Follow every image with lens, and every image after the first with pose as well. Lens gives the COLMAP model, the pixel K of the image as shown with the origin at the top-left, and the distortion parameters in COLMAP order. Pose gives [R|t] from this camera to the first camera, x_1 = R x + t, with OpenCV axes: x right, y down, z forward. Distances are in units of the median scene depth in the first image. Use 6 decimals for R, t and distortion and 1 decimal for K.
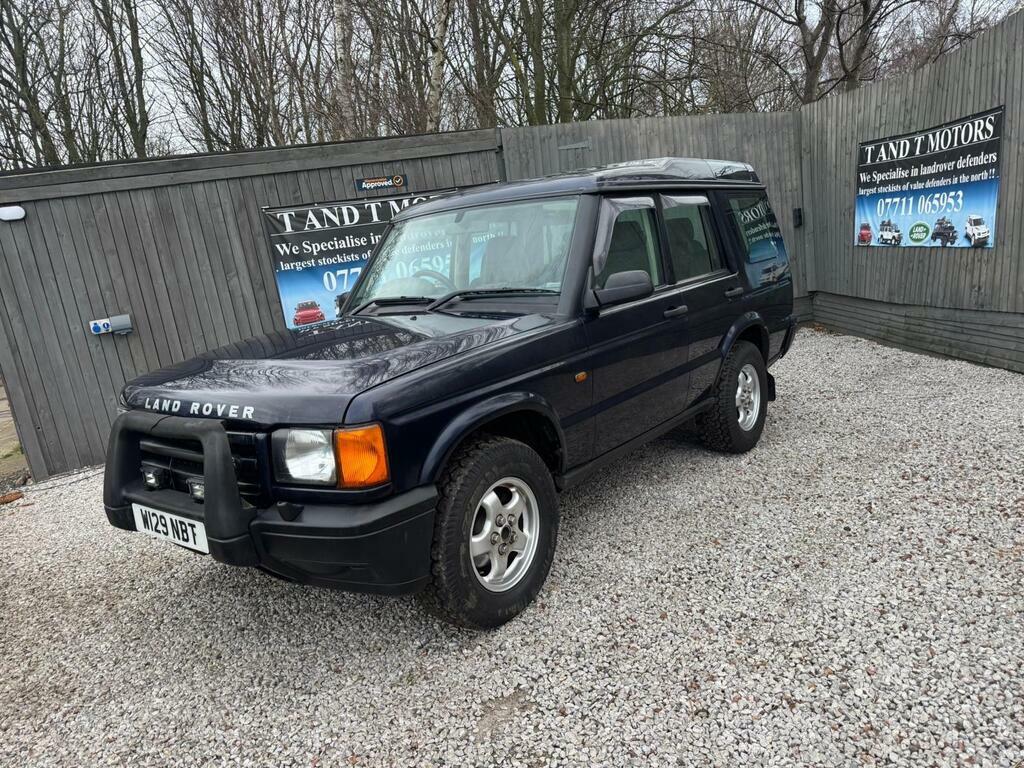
lens RADIAL K [[718.2, 0, 518.8], [0, 718.2, 390.6], [0, 0, 1]] dist [0.039283, -0.041717]
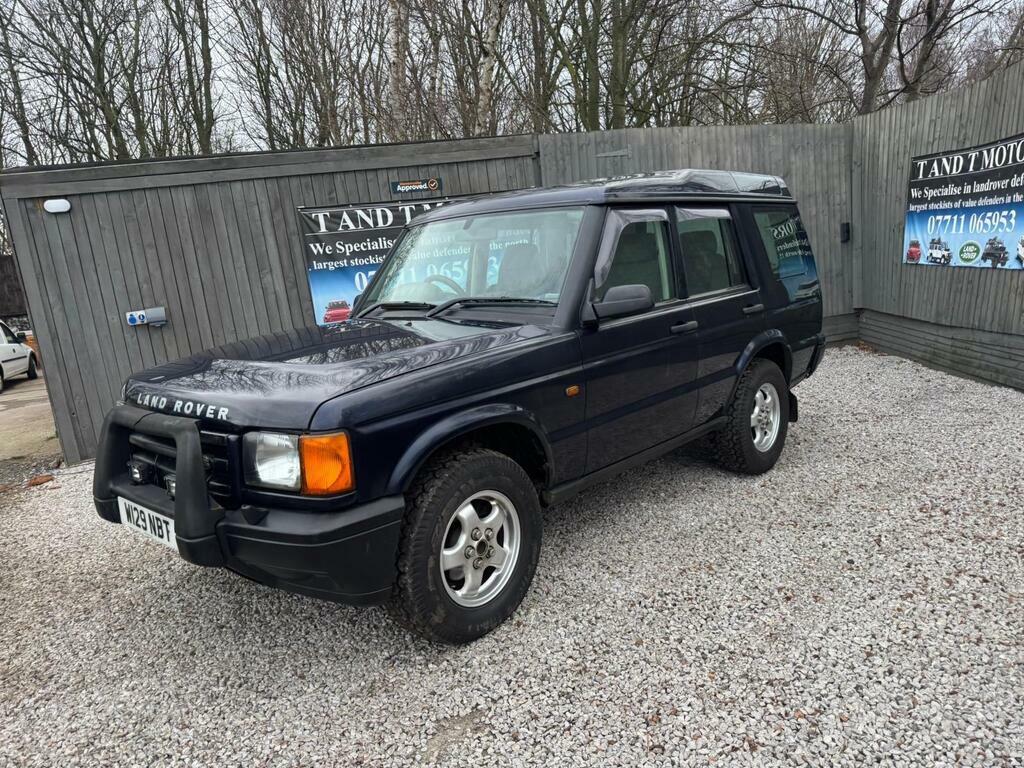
lens RADIAL K [[718.2, 0, 523.2], [0, 718.2, 387.6], [0, 0, 1]] dist [0.039283, -0.041717]
pose [[0.996907, 0.044496, -0.064784, 0.037742], [-0.045069, 0.998956, -0.007413, -0.006140], [0.064387, 0.010310, 0.997872, 0.007915]]
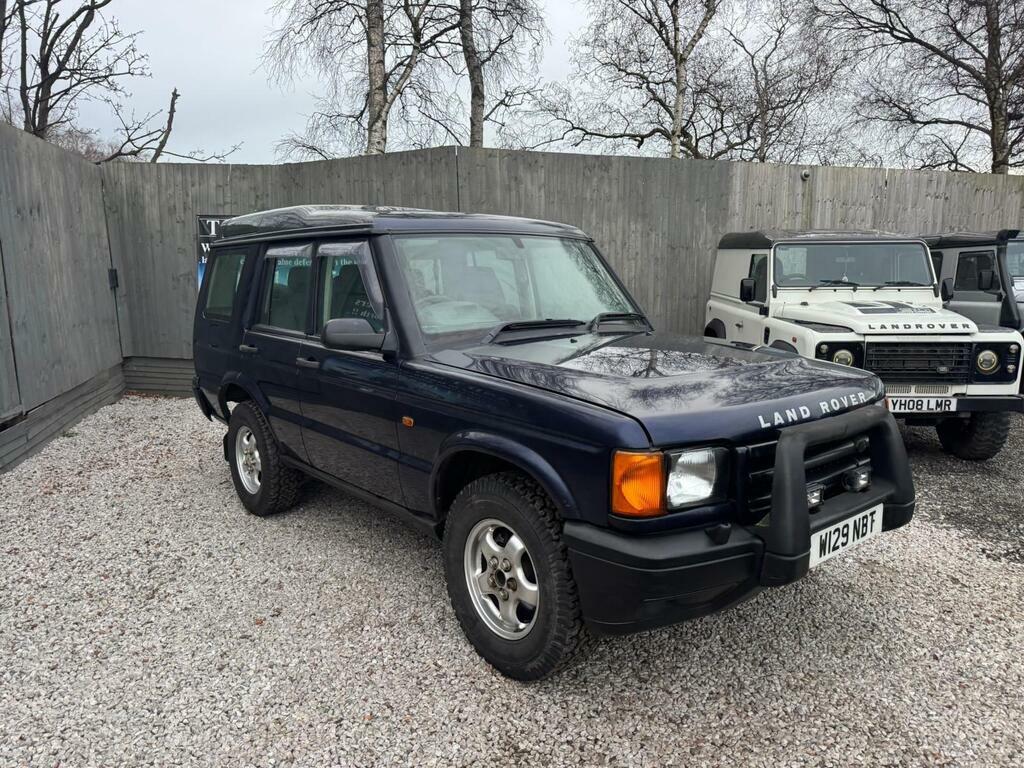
lens RADIAL K [[718.2, 0, 504.7], [0, 718.2, 387.6], [0, 0, 1]] dist [0.039283, -0.041717]
pose [[0.235351, -0.047825, 0.970733, -0.579901], [0.169815, 0.985448, 0.007379, -0.031933], [-0.956960, 0.163108, 0.240047, 0.456153]]
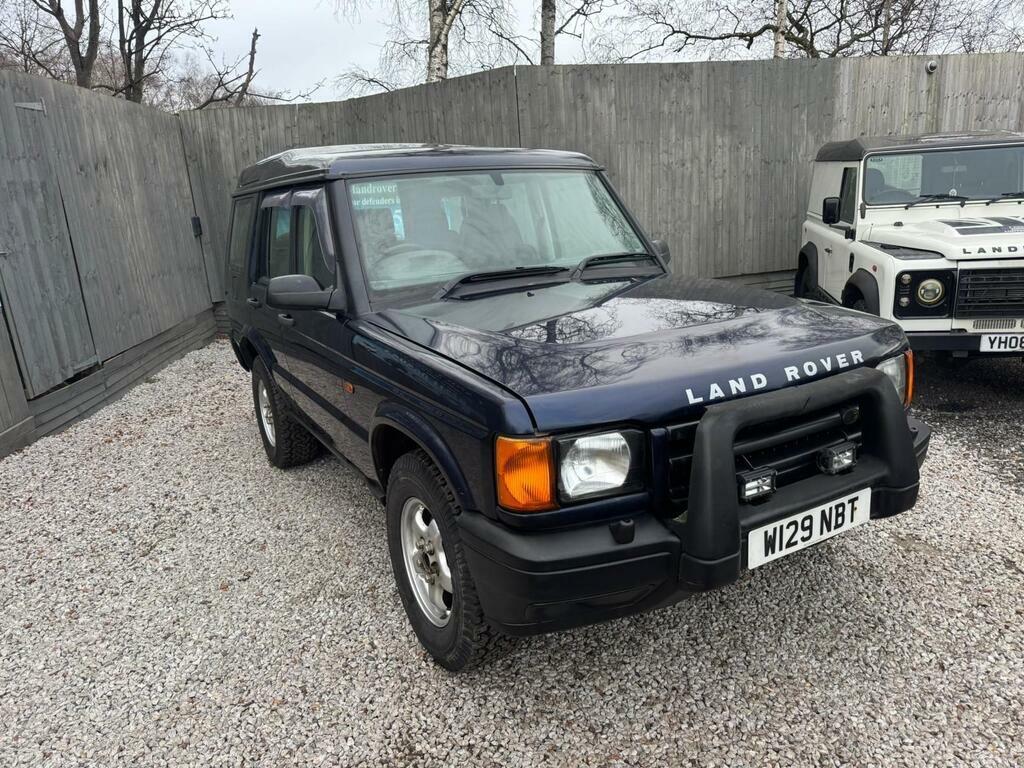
lens RADIAL K [[718.2, 0, 513.0], [0, 718.2, 385.2], [0, 0, 1]] dist [0.039283, -0.041717]
pose [[0.392522, -0.145187, 0.908211, -0.500410], [0.192957, 0.978486, 0.073027, -0.031336], [-0.899274, 0.146581, 0.412092, 0.364555]]
